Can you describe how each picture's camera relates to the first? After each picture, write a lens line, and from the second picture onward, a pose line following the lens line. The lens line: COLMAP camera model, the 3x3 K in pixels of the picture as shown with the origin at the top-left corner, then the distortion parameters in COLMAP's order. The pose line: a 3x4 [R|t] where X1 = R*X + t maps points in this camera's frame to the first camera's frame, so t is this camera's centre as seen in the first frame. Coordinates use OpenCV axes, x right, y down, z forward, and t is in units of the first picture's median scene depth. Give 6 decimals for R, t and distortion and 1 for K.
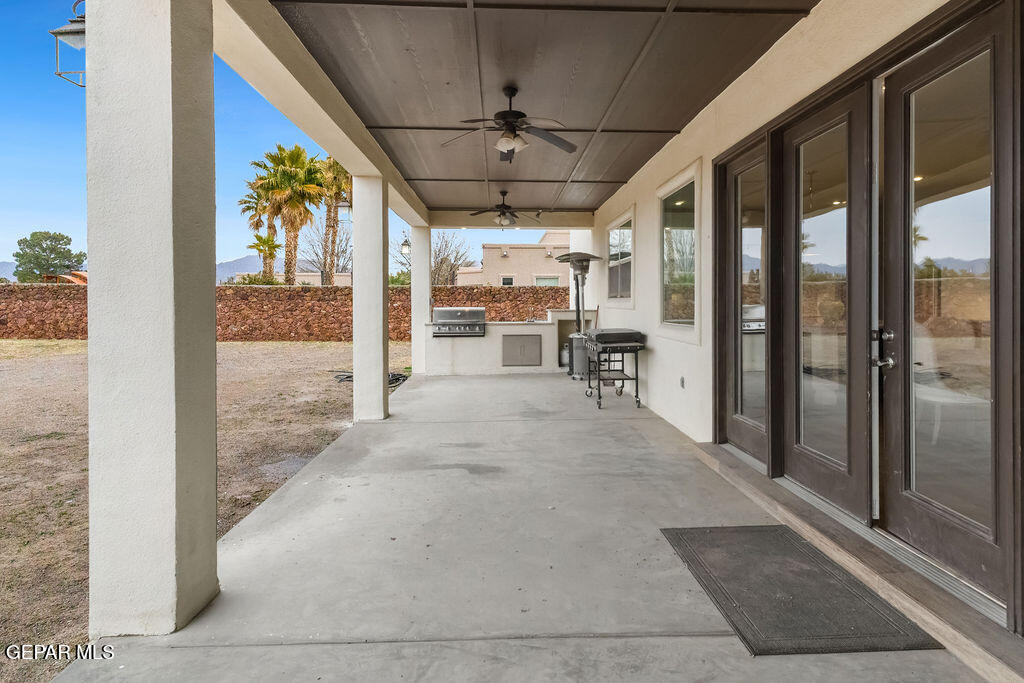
lens RADIAL K [[581.3, 0, 512.0], [0, 581.3, 341.5], [0, 0, 1]] dist [0.003410, 0.000721]
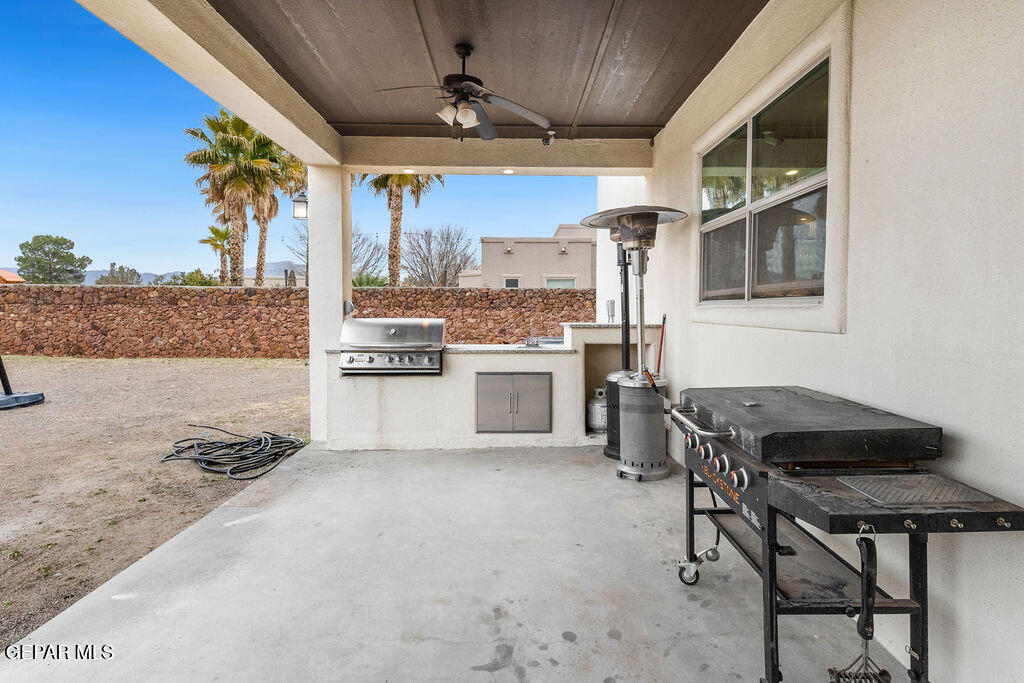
lens RADIAL K [[581.3, 0, 512.0], [0, 581.3, 341.5], [0, 0, 1]] dist [0.003410, 0.000721]
pose [[0.999764, 0.005435, -0.021033, 0.025160], [-0.005688, 0.999912, -0.011990, -0.031891], [0.020966, 0.012107, 0.999707, 0.475867]]
